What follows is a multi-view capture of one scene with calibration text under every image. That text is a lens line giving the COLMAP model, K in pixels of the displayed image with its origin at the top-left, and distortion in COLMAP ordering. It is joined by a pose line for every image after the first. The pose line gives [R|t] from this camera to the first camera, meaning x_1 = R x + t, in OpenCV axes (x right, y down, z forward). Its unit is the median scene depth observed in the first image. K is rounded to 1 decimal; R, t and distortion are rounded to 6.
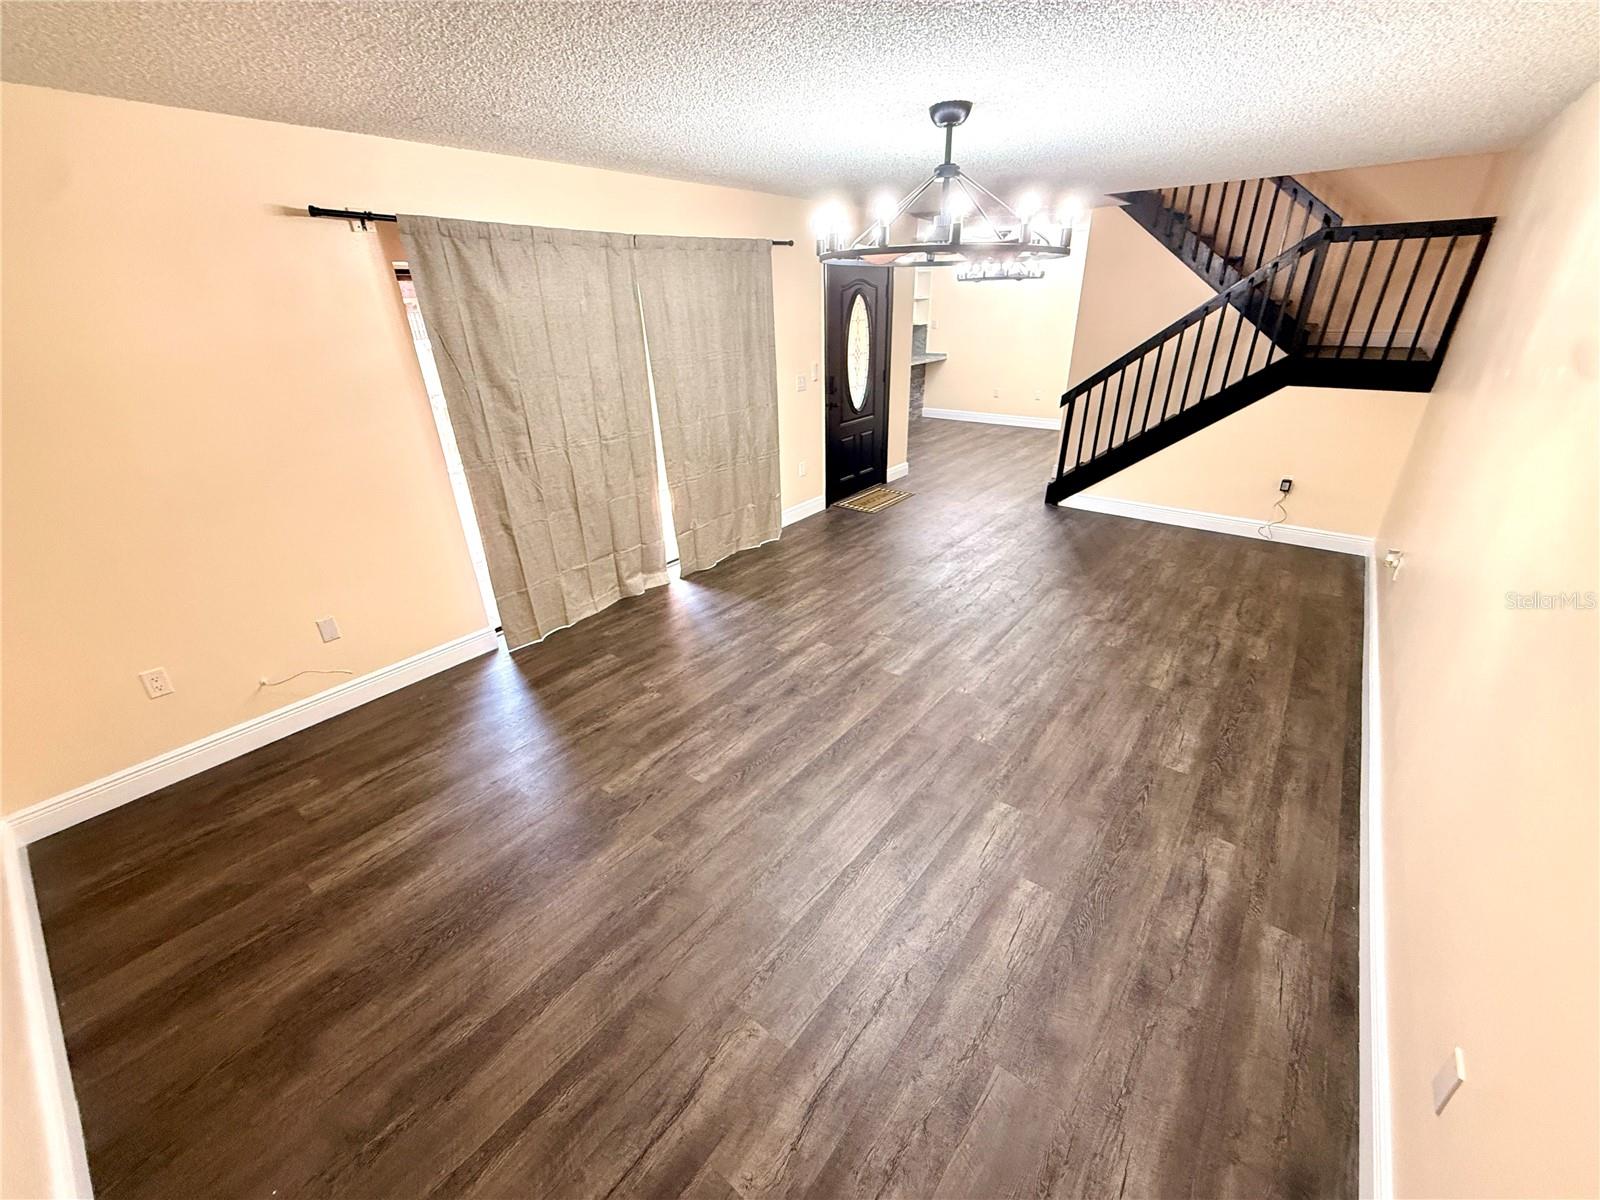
lens RADIAL K [[637.0, 0, 802.3], [0, 637.0, 601.7], [0, 0, 1]] dist [0.000929, 0.000040]
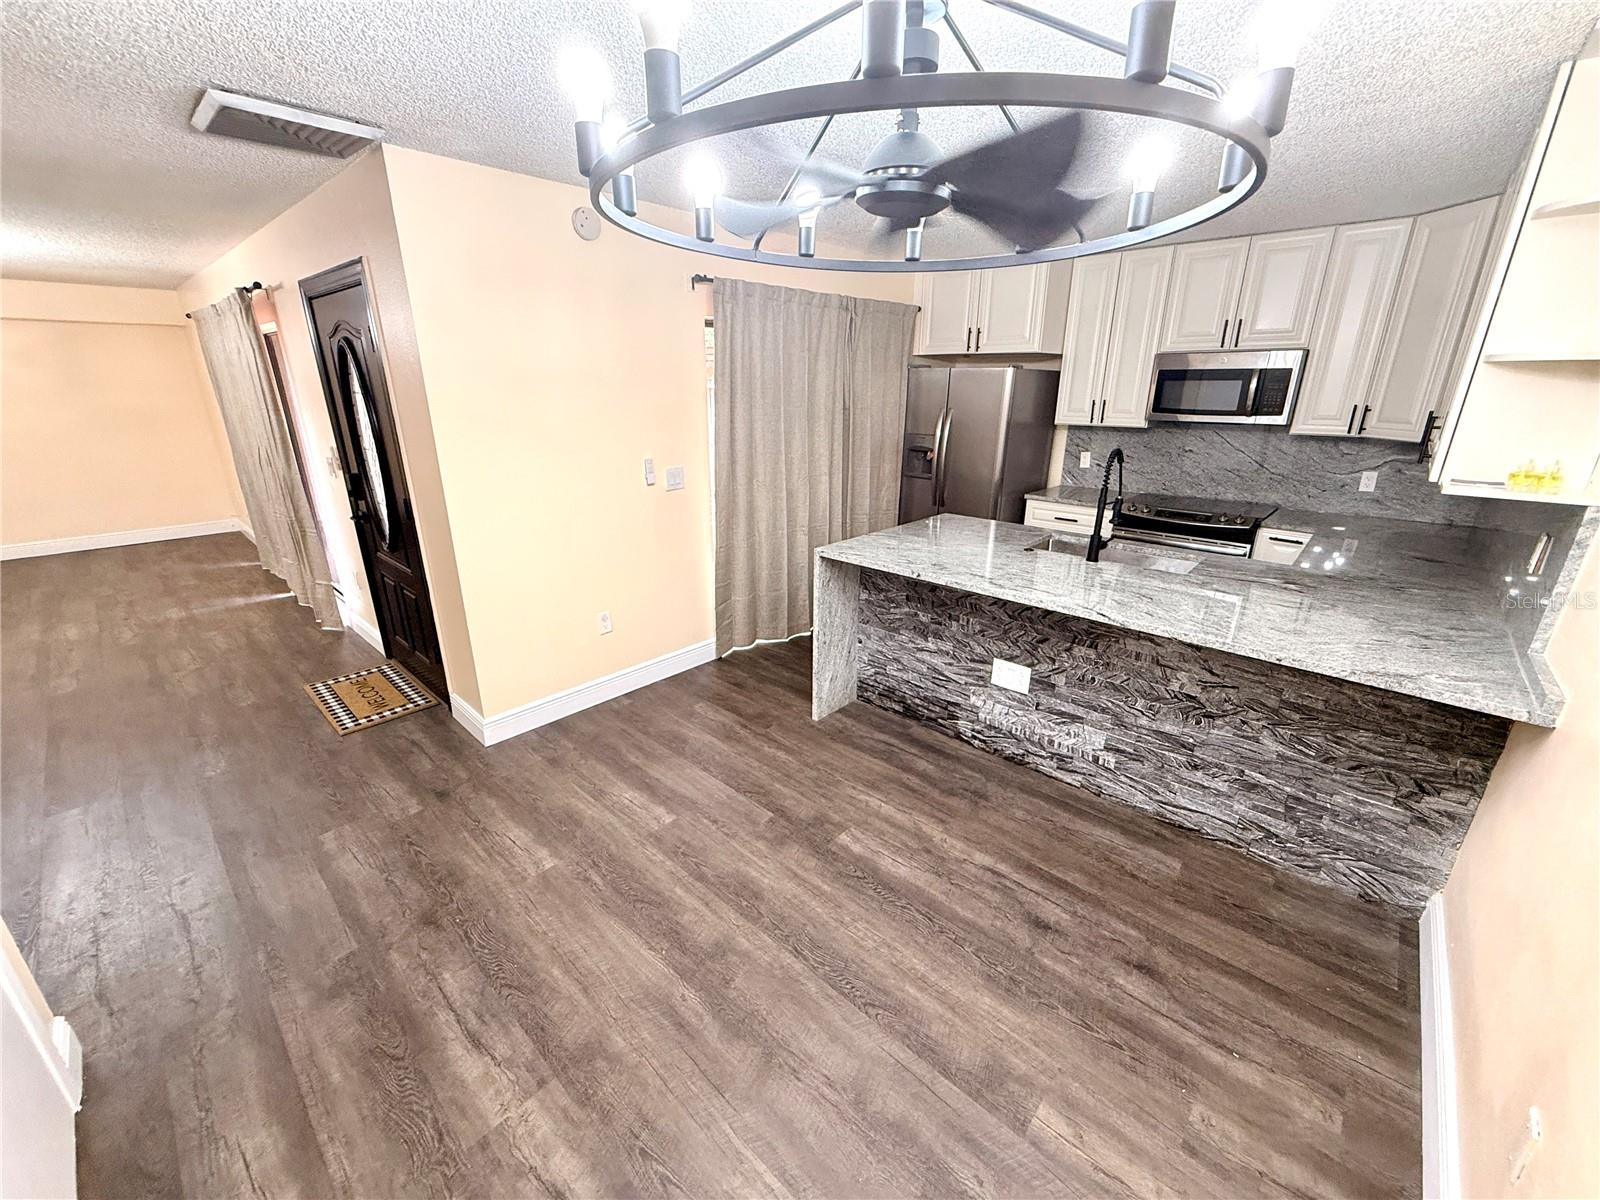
lens RADIAL K [[637.0, 0, 802.4], [0, 637.0, 597.5], [0, 0, 1]] dist [0.000929, 0.000040]
pose [[-0.067293, 0.342898, -0.936959, 0.753468], [-0.438605, 0.833315, 0.336469, -0.754545], [0.896157, 0.433597, 0.094321, 1.583137]]
